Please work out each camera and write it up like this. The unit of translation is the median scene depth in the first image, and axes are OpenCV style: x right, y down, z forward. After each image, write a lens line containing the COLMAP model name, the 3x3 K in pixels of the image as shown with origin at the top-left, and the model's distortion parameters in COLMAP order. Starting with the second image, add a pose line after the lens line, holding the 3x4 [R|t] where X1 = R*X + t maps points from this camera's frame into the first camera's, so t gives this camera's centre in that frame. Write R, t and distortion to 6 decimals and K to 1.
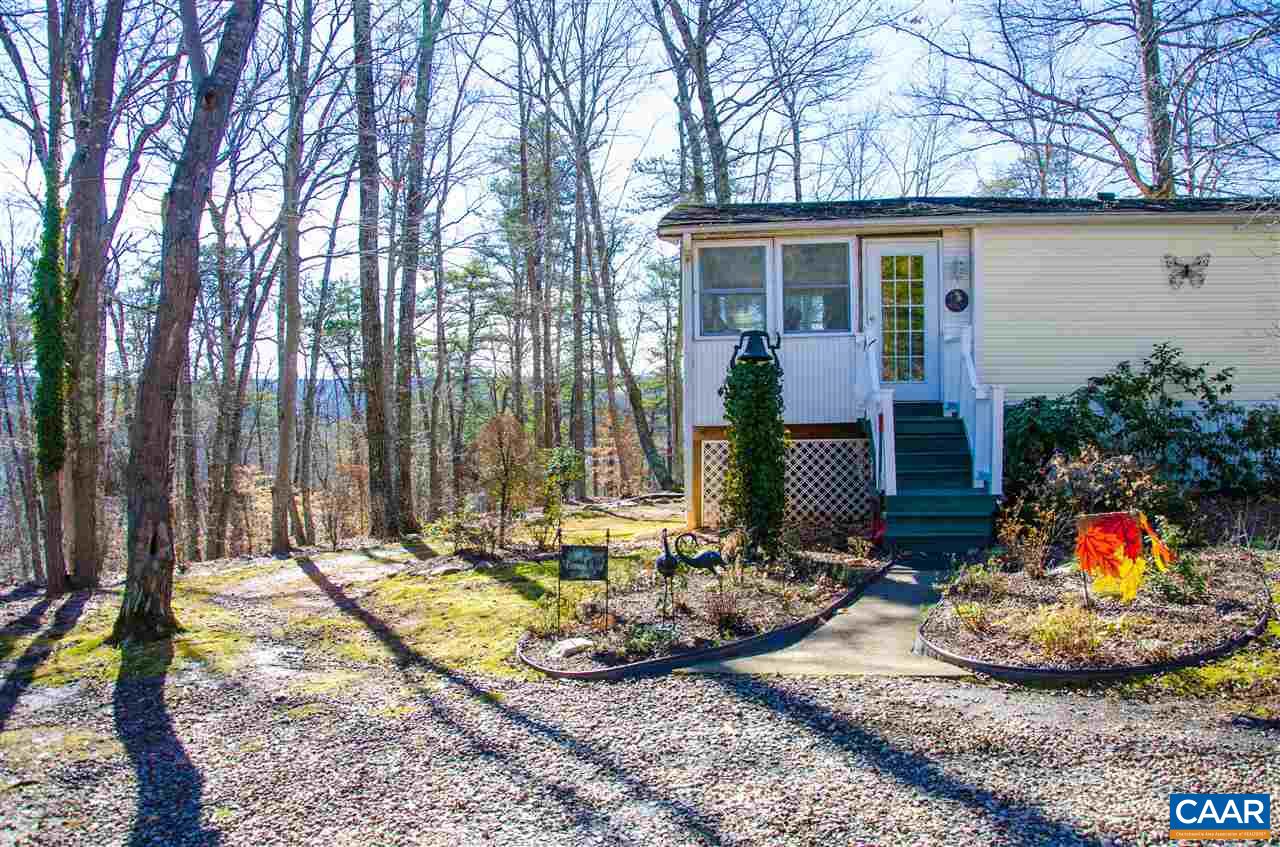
lens RADIAL K [[1022.9, 0, 635.0], [0, 1022.9, 424.2], [0, 0, 1]] dist [-0.122124, 0.077097]
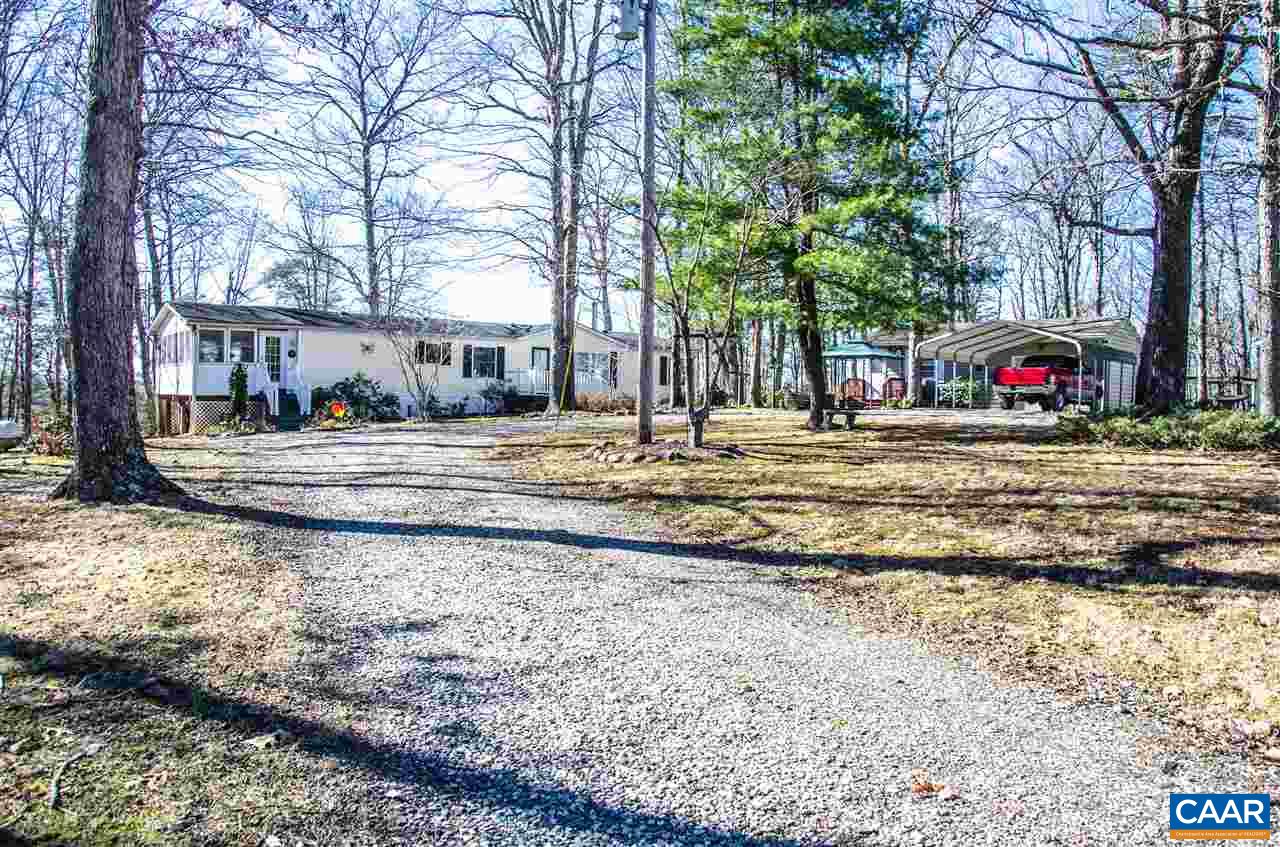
lens RADIAL K [[1022.9, 0, 636.6], [0, 1022.9, 424.0], [0, 0, 1]] dist [-0.122124, 0.077097]
pose [[0.757791, 0.012119, 0.652385, -0.847238], [-0.001381, 0.999855, -0.016970, 0.130387], [-0.652496, 0.011959, 0.757698, -1.900130]]
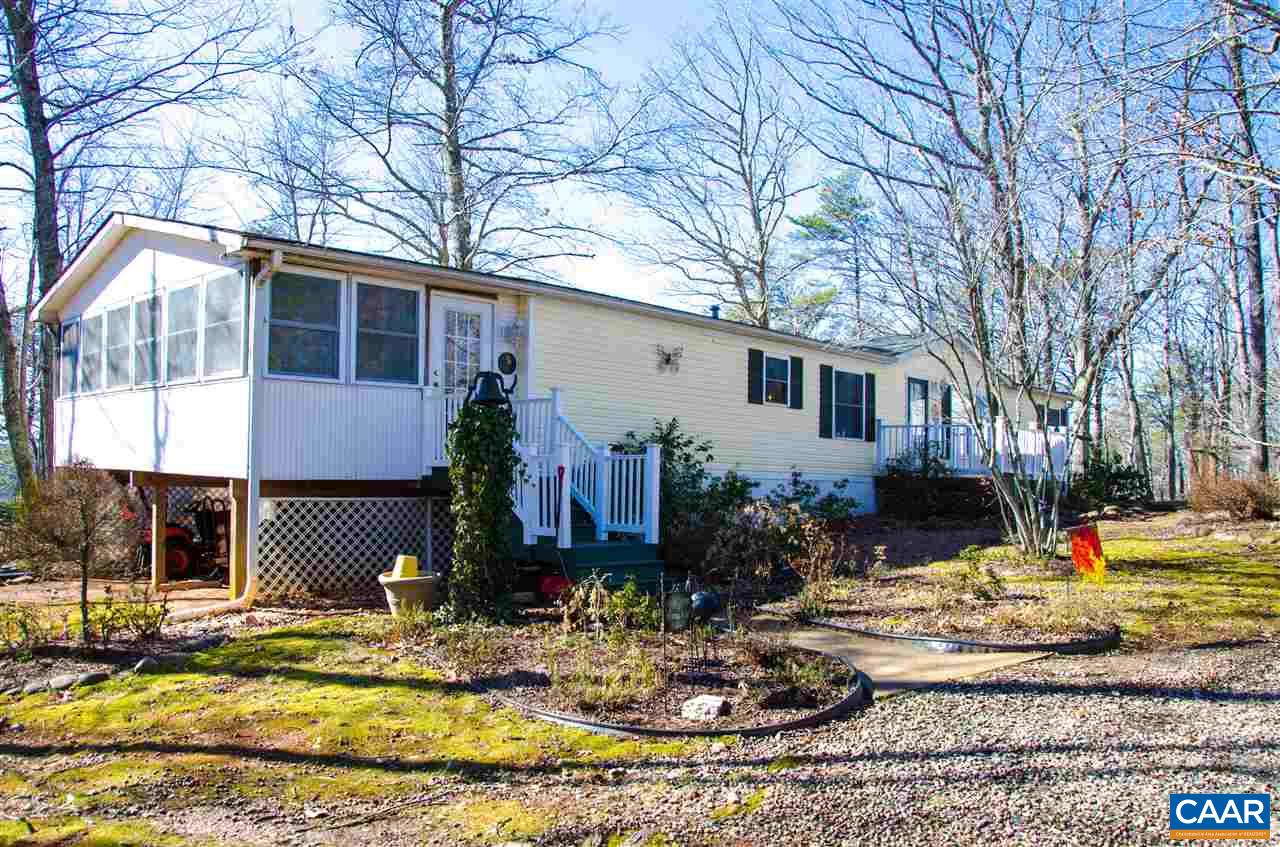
lens RADIAL K [[1022.9, 0, 634.1], [0, 1022.9, 428.0], [0, 0, 1]] dist [-0.122124, 0.077097]
pose [[0.625649, 0.064294, 0.777451, -0.429157], [-0.004739, 0.996893, -0.078628, 0.026674], [-0.780091, 0.045509, 0.624009, 0.259602]]
